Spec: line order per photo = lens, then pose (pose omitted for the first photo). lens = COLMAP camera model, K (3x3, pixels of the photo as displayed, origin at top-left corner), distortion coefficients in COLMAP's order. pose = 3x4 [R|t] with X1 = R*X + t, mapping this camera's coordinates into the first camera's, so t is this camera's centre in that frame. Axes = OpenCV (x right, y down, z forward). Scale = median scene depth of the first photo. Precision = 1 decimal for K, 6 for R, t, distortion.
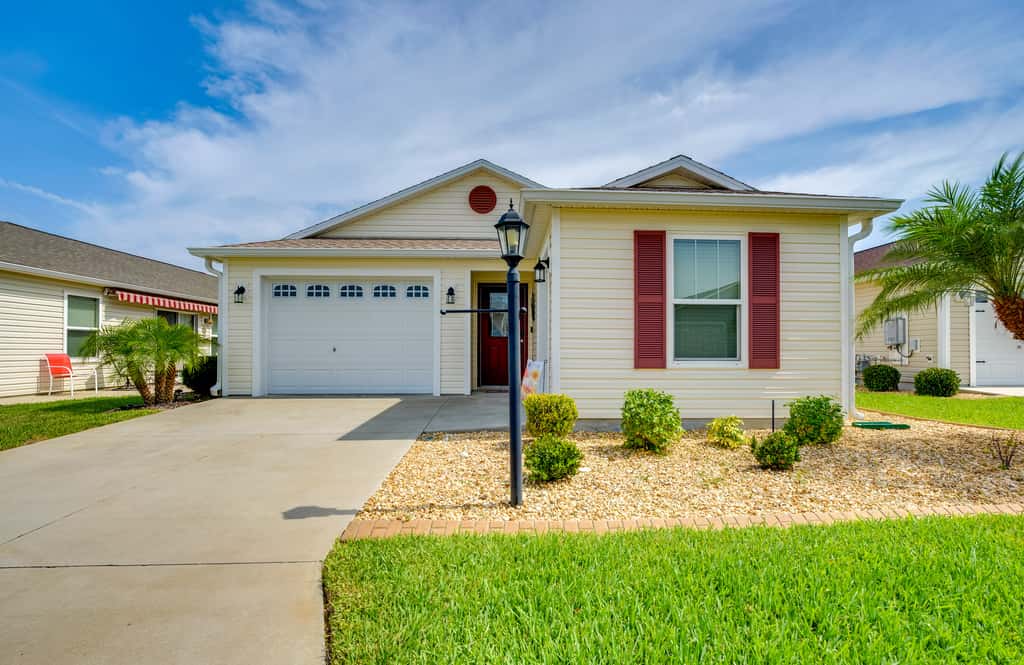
lens RADIAL K [[467.7, 0, 516.7], [0, 467.7, 354.6], [0, 0, 1]] dist [-0.004086, -0.000095]
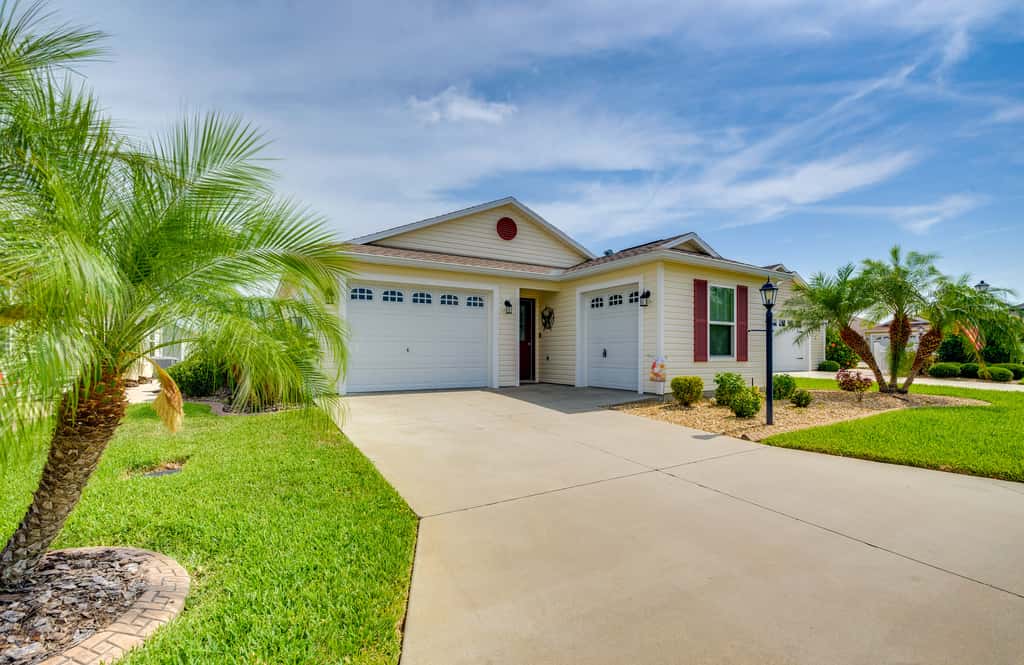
lens RADIAL K [[467.7, 0, 516.7], [0, 467.7, 354.6], [0, 0, 1]] dist [-0.004086, -0.000095]
pose [[0.874408, 0.001135, 0.485190, -0.718270], [0.002582, 0.999972, -0.006992, 0.008957], [-0.485184, 0.007367, 0.874381, -0.096583]]
